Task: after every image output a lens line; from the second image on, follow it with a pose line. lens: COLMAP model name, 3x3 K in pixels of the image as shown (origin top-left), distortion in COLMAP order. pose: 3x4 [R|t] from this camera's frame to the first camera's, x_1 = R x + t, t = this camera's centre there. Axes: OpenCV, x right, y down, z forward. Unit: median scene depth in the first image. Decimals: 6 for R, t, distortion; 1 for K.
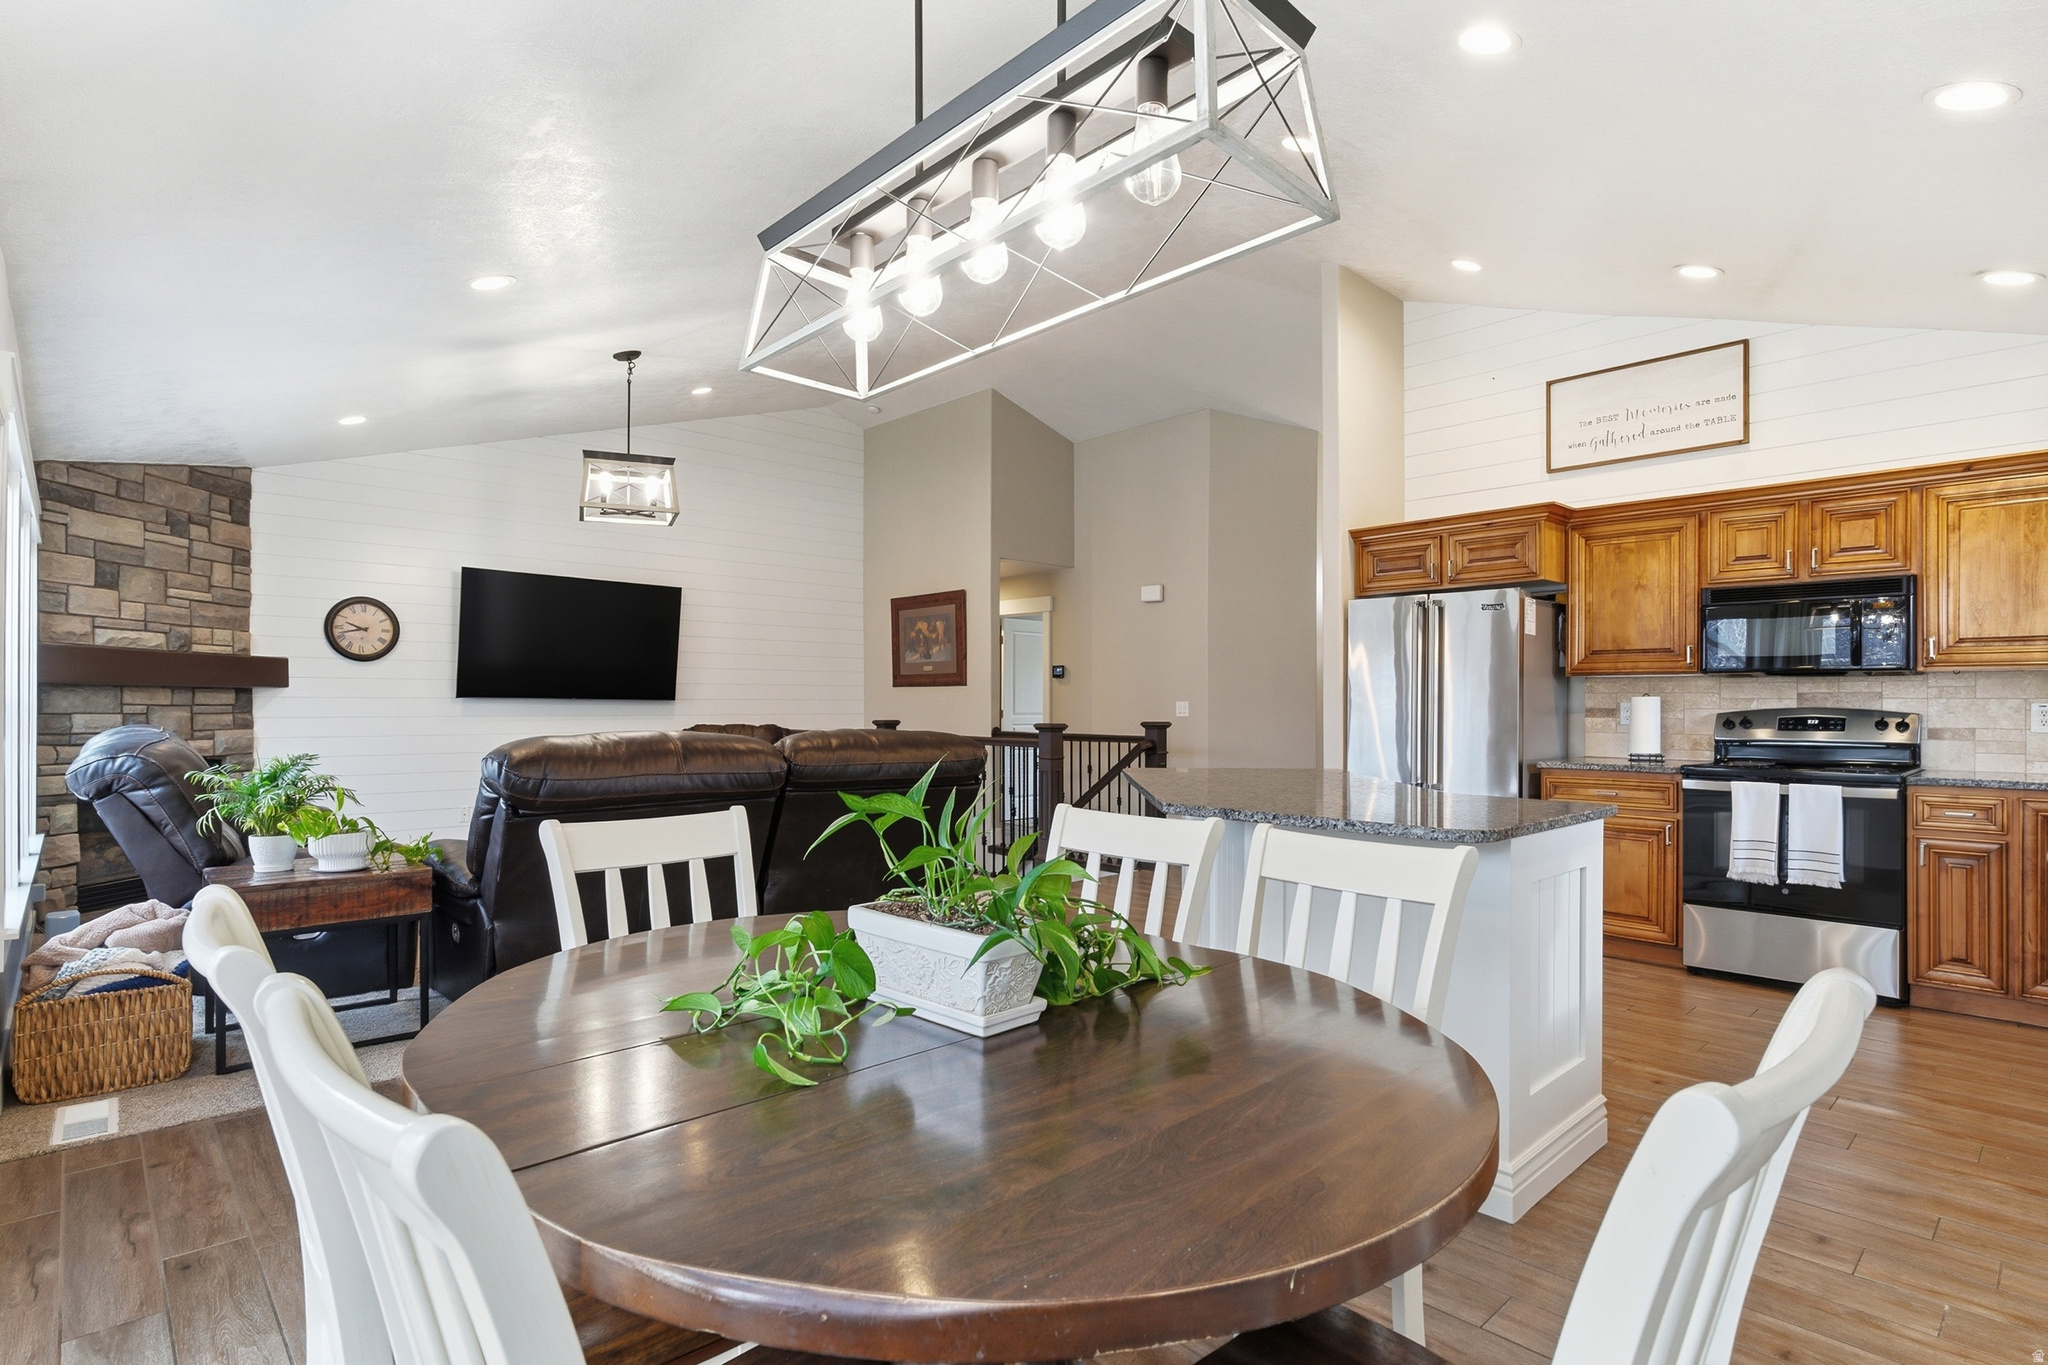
lens RADIAL K [[1015.3, 0, 1020.5], [0, 1015.3, 701.8], [0, 0, 1]] dist [-0.002885, -0.000222]
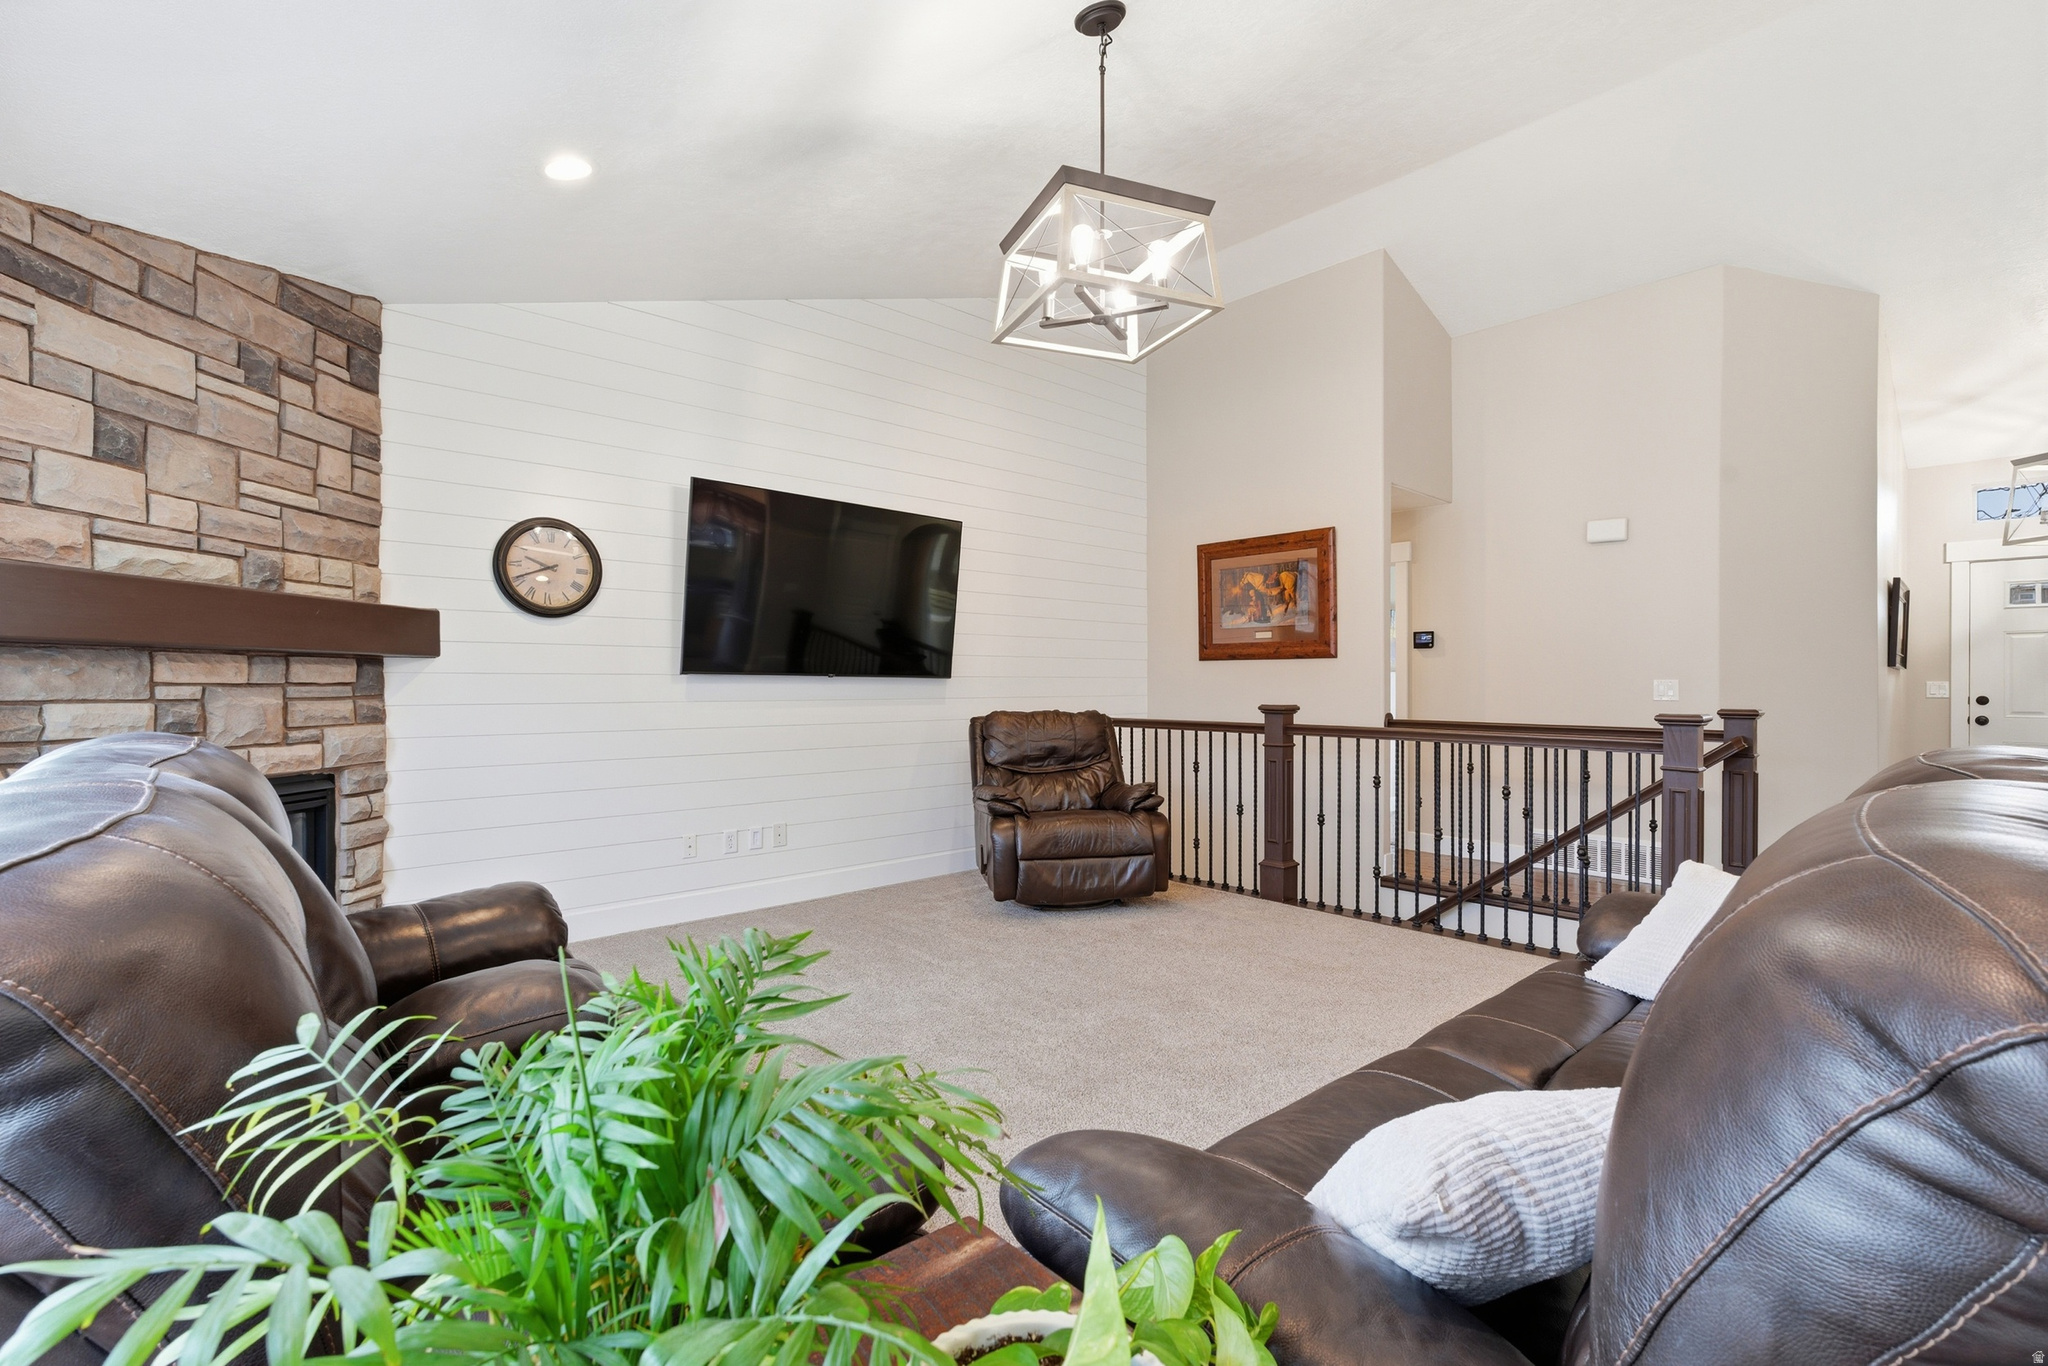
lens RADIAL K [[901.4, 0, 1024.0], [0, 901.4, 683.0], [0, 0, 1]] dist [-0.003803, -0.000265]
pose [[0.999883, -0.000969, -0.015268, -0.362490], [0.001003, 0.999997, 0.002231, 0.001229], [0.015266, -0.002246, 0.999881, 0.461415]]
